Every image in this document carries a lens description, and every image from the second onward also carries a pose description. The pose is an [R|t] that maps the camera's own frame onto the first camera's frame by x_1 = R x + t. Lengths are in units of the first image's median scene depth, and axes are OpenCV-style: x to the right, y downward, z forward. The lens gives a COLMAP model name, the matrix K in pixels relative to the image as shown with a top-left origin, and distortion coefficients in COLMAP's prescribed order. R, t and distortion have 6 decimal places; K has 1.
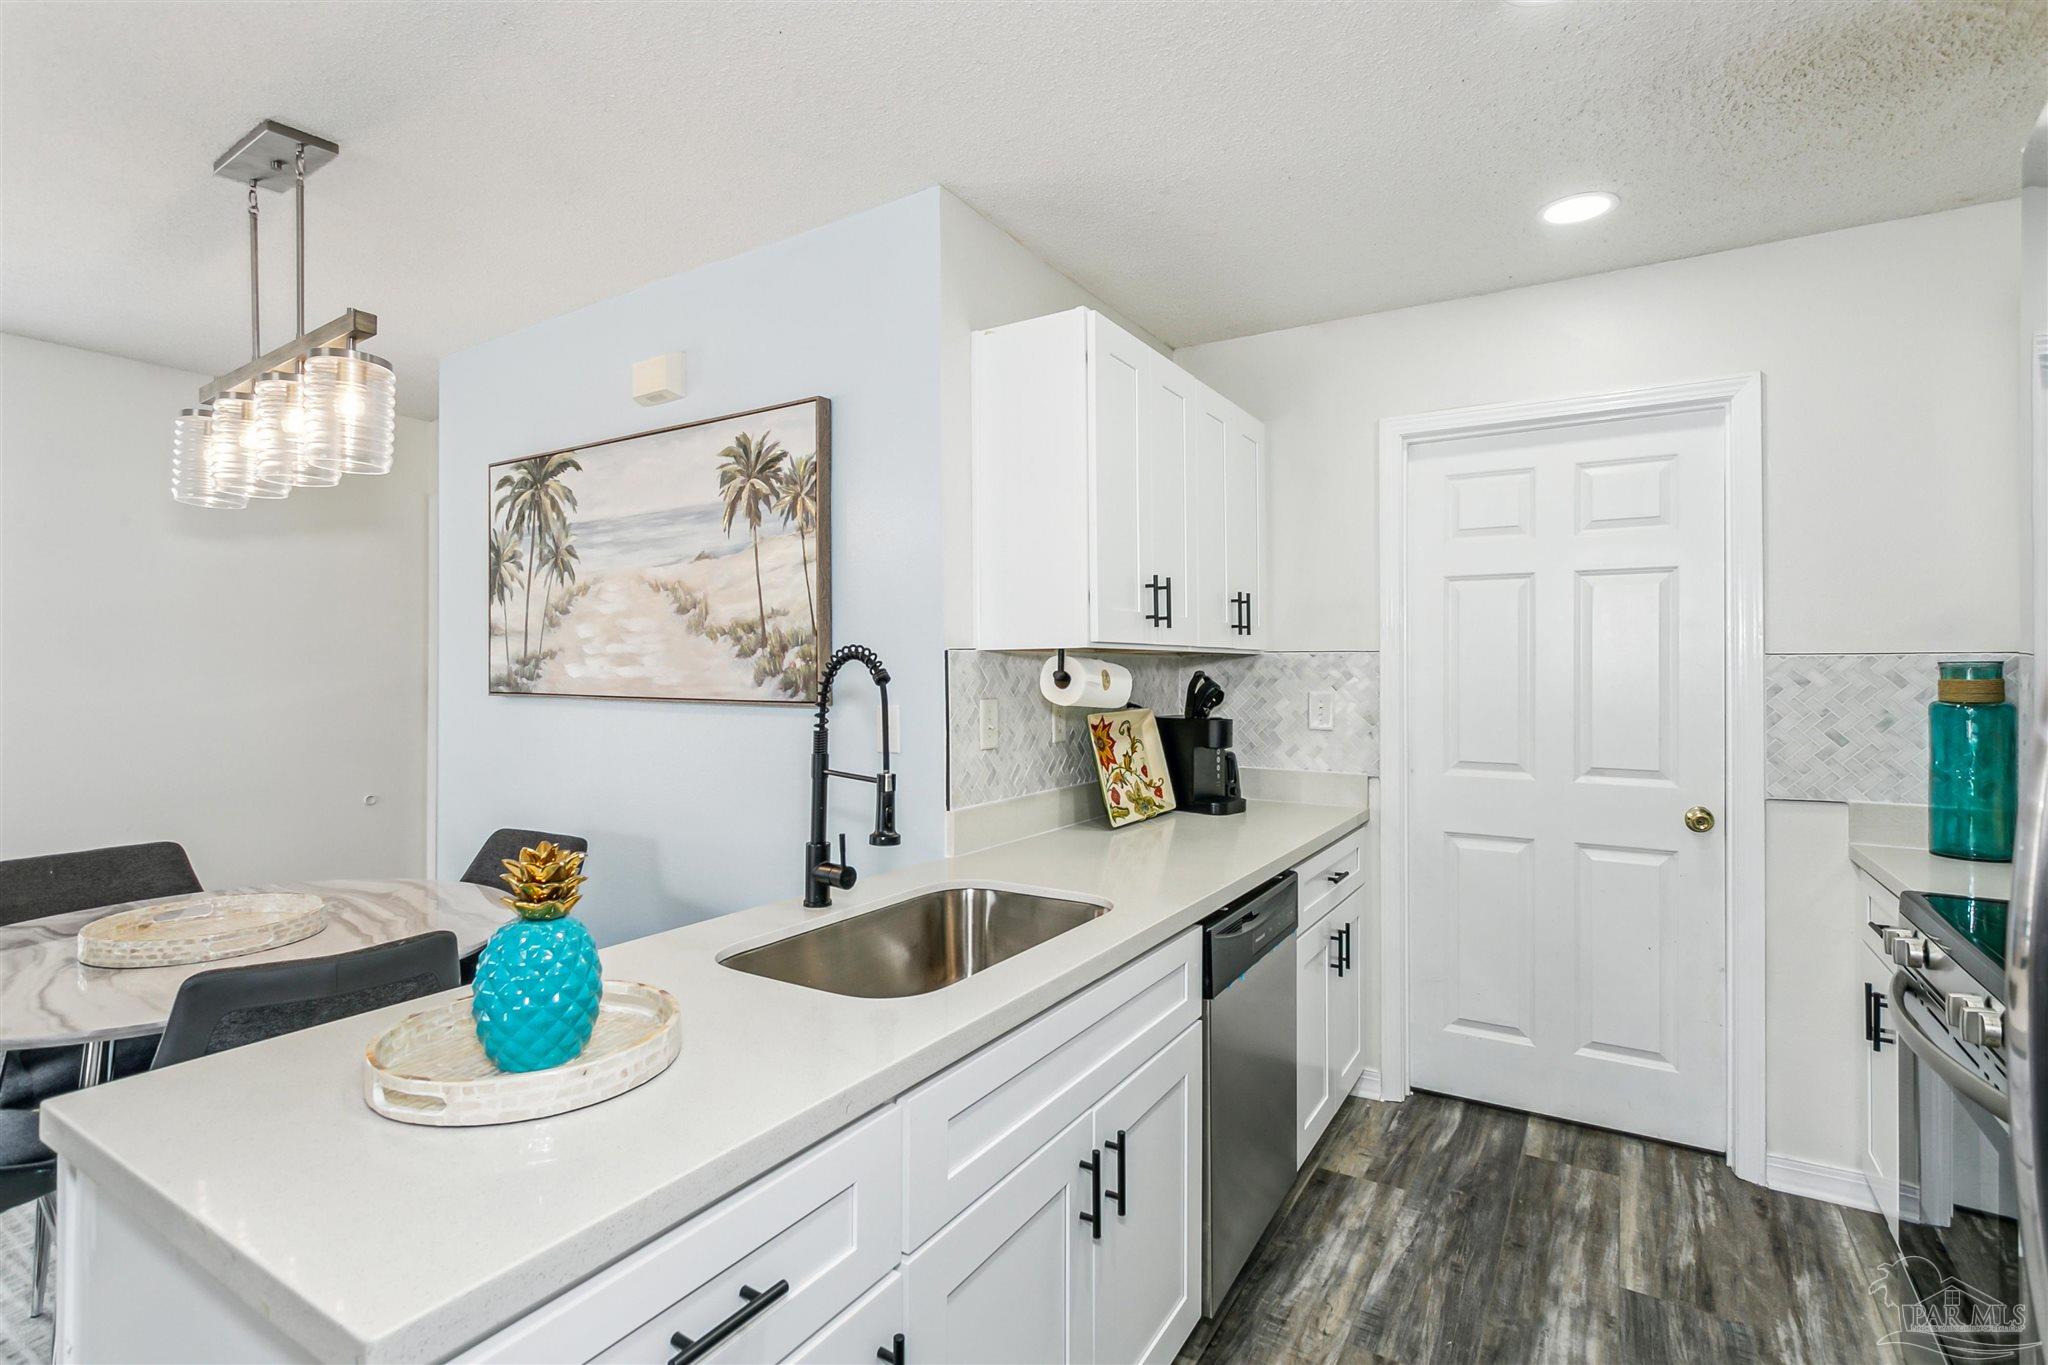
lens RADIAL K [[988.4, 0, 1011.4], [0, 988.4, 664.9], [0, 0, 1]] dist [0.002820, 0.002276]
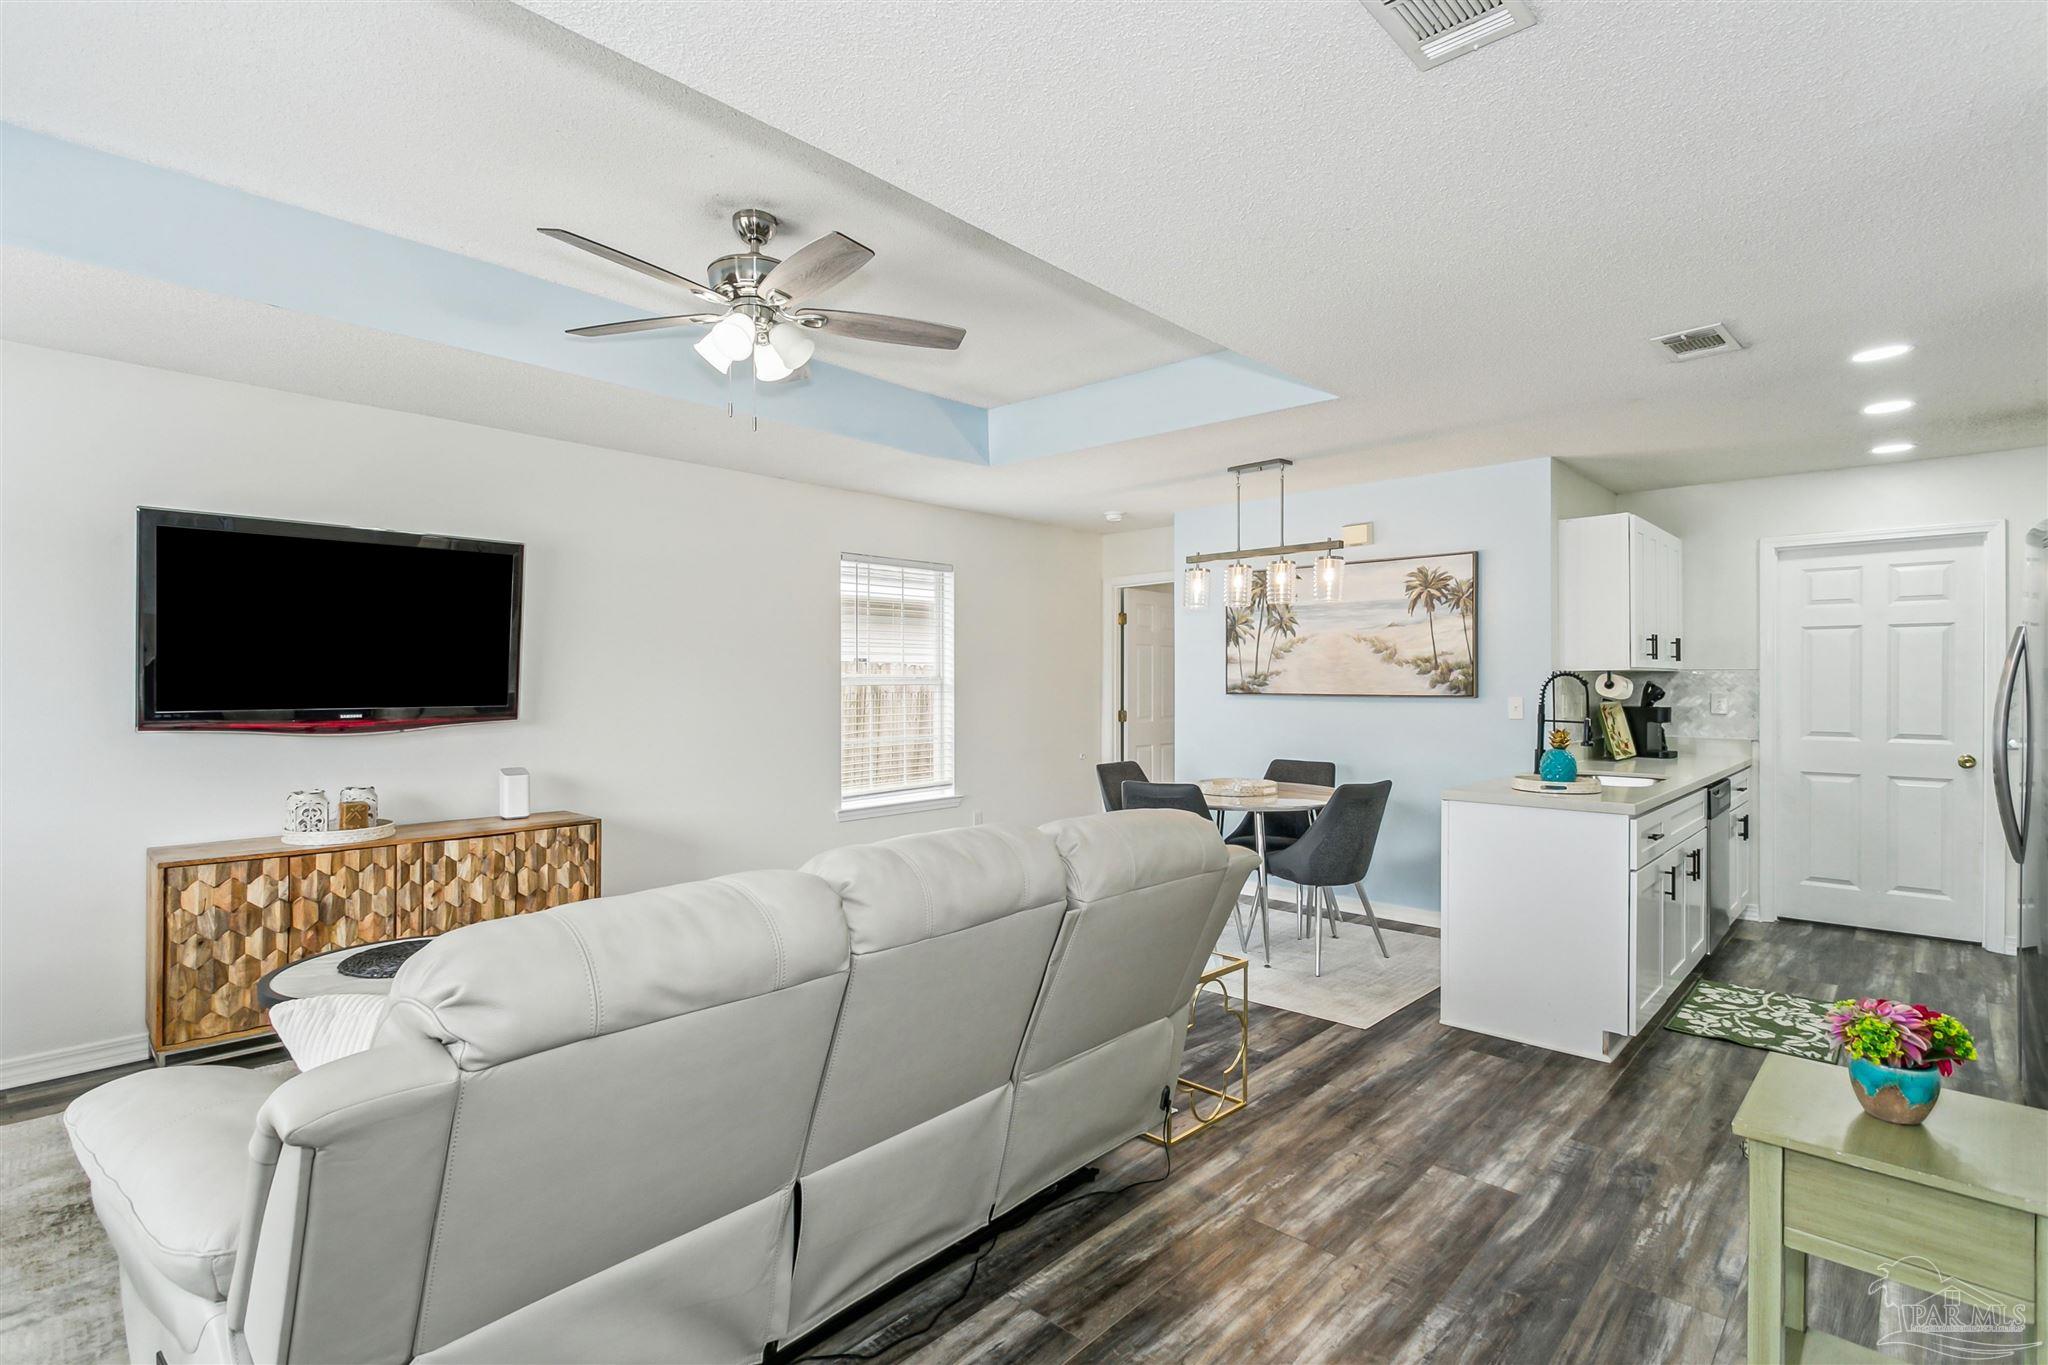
lens RADIAL K [[988.4, 0, 1007.6], [0, 988.4, 687.6], [0, 0, 1]] dist [0.002820, 0.002276]
pose [[0.980259, -0.000393, -0.197718, -0.701792], [0.002527, 0.999941, 0.010540, -0.004464], [0.197702, -0.010831, 0.980202, -1.183159]]
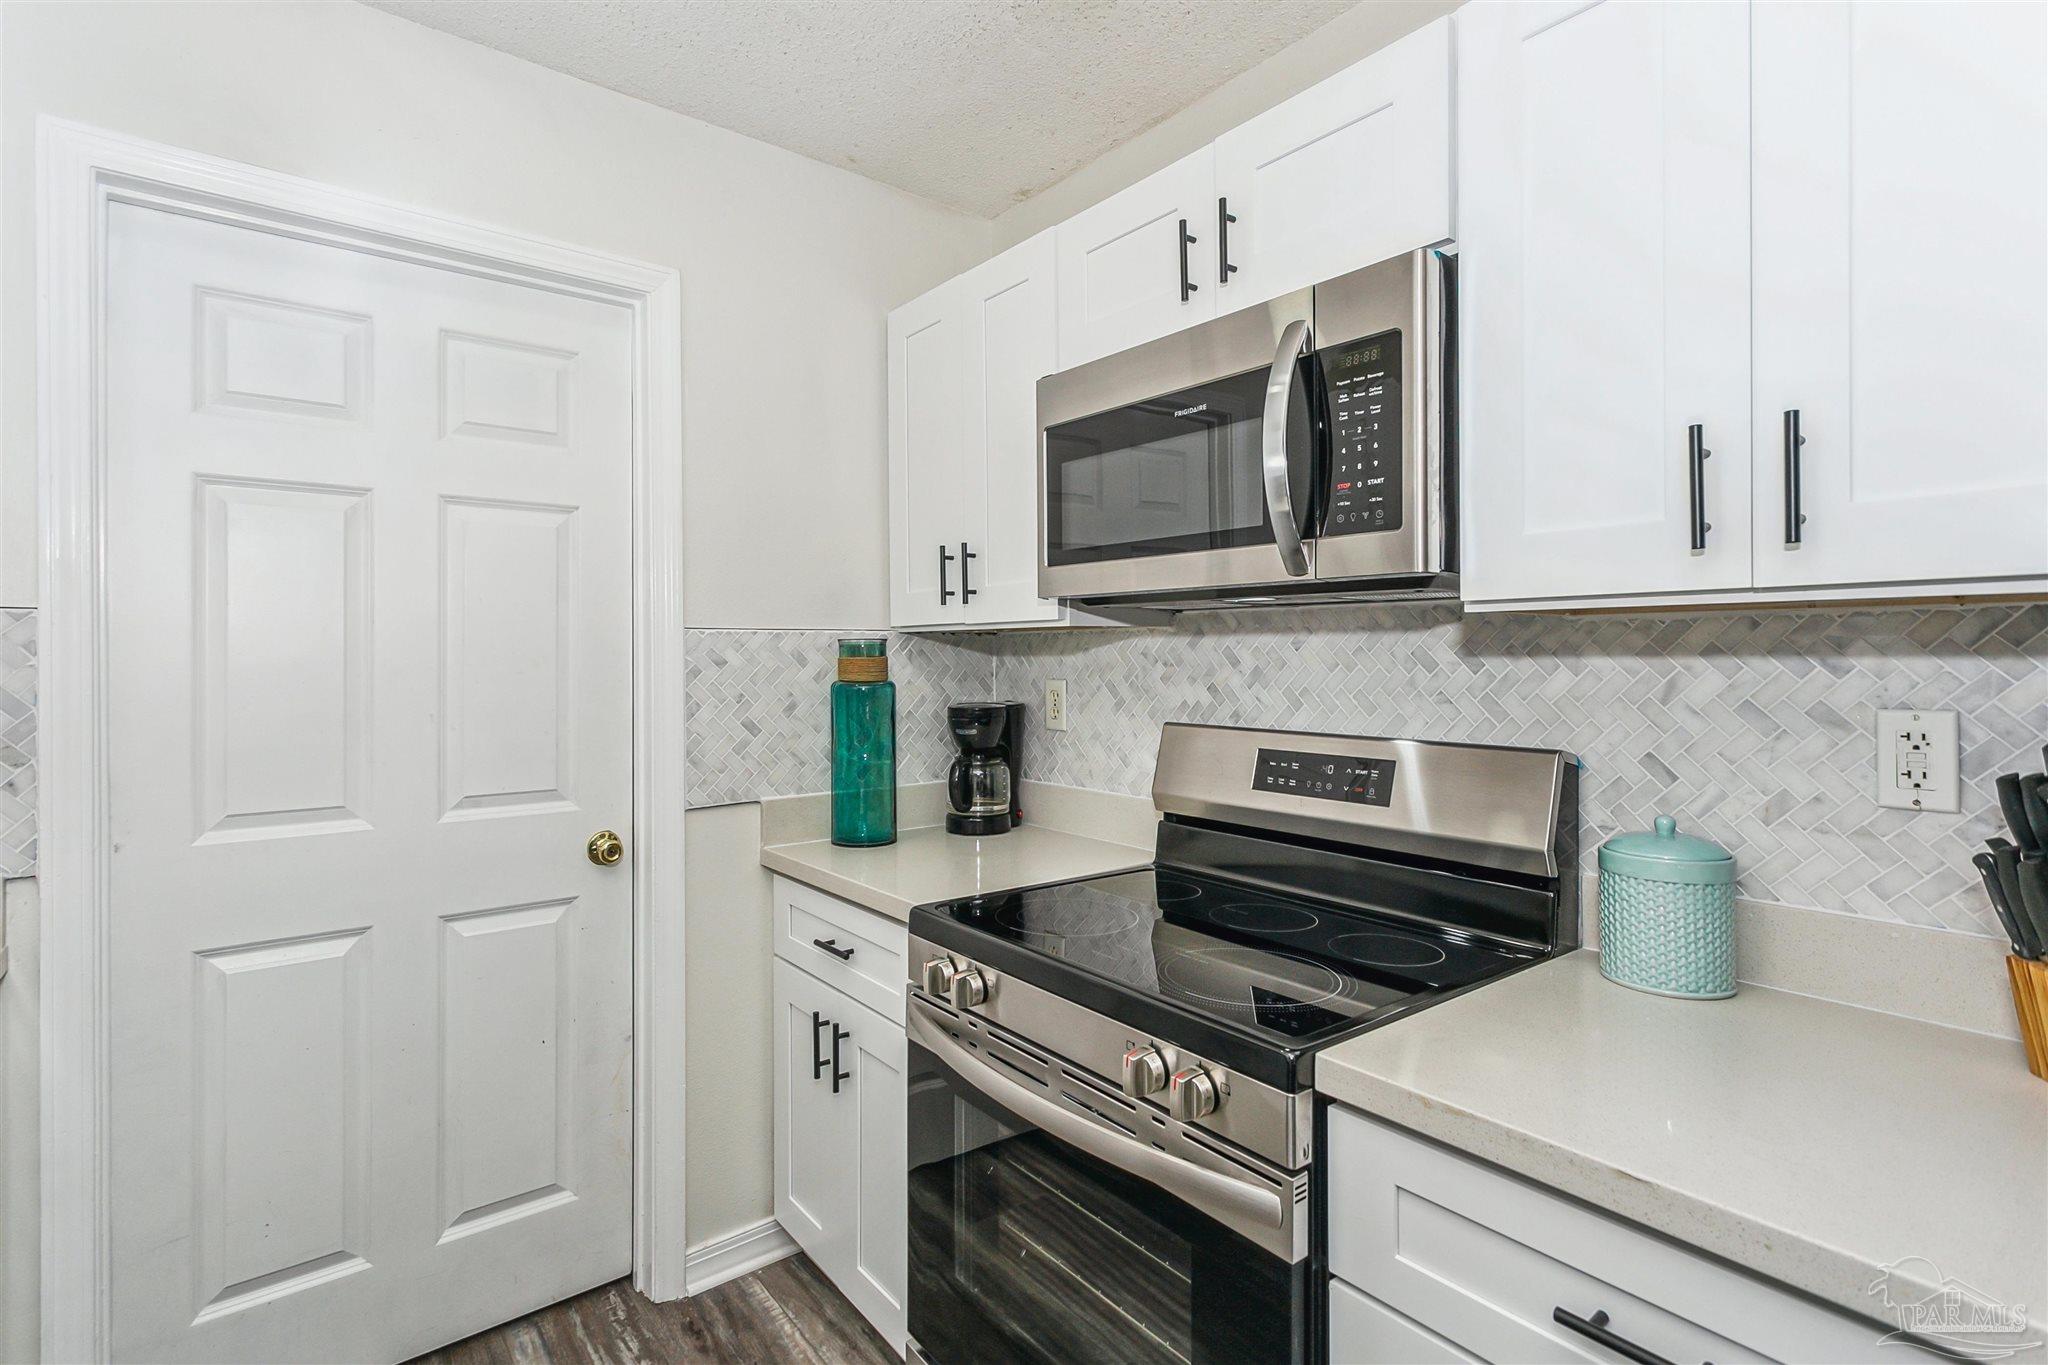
lens RADIAL K [[988.4, 0, 1016.1], [0, 988.4, 655.9], [0, 0, 1]] dist [0.002820, 0.002276]
pose [[0.352719, -0.002260, 0.935726, 0.109241], [-0.000148, 0.999997, 0.002471, 0.009472], [-0.935729, -0.001011, 0.352718, 0.463510]]
